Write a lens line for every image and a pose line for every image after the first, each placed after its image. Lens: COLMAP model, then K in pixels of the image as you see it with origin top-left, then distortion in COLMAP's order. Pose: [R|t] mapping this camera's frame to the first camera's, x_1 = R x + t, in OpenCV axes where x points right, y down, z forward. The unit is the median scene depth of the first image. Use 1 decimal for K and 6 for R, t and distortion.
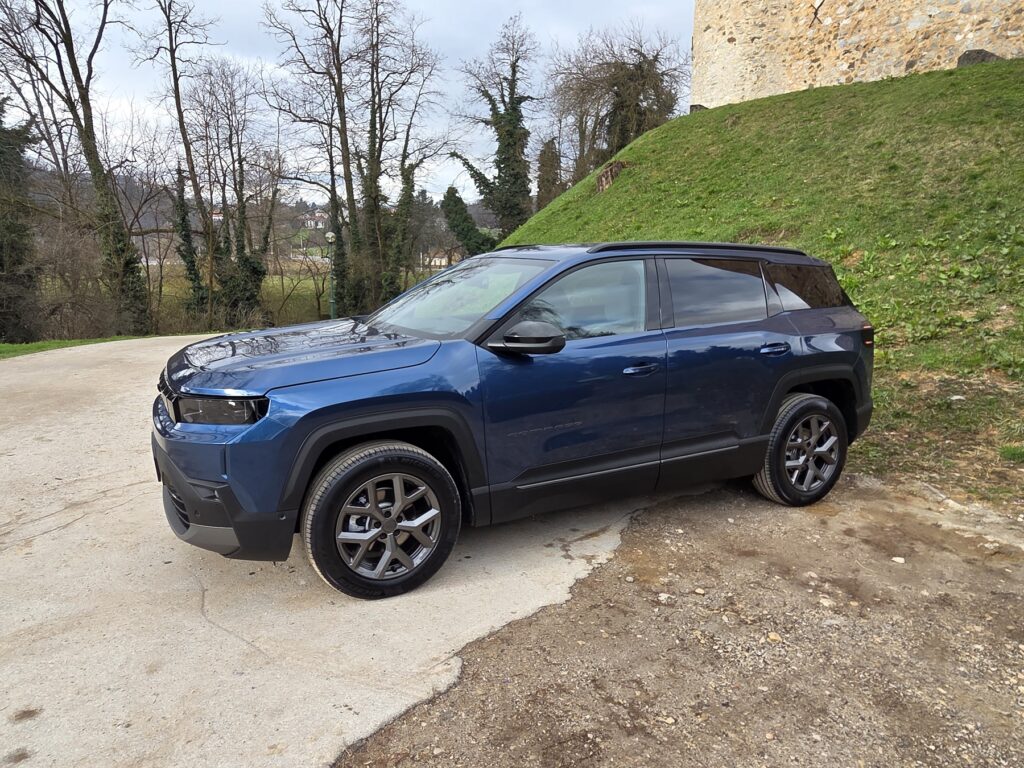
lens RADIAL K [[770.5, 0, 512.0], [0, 770.5, 384.0], [0, 0, 1]] dist [-0.001702, 0.001139]
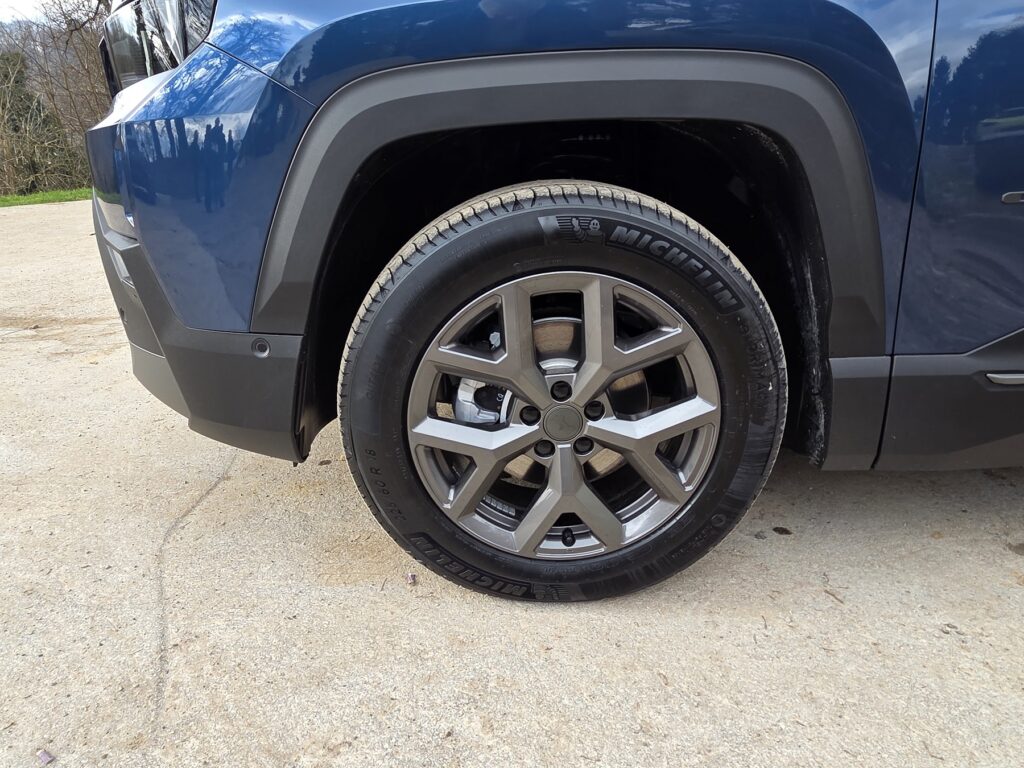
lens RADIAL K [[673.7, 0, 512.0], [0, 673.7, 384.0], [0, 0, 1]] dist [-0.000444, -0.002682]
pose [[0.884971, 0.165962, -0.435066, -0.018625], [-0.086955, 0.976794, 0.195736, 0.041488], [0.457454, -0.135389, 0.878866, 0.276999]]
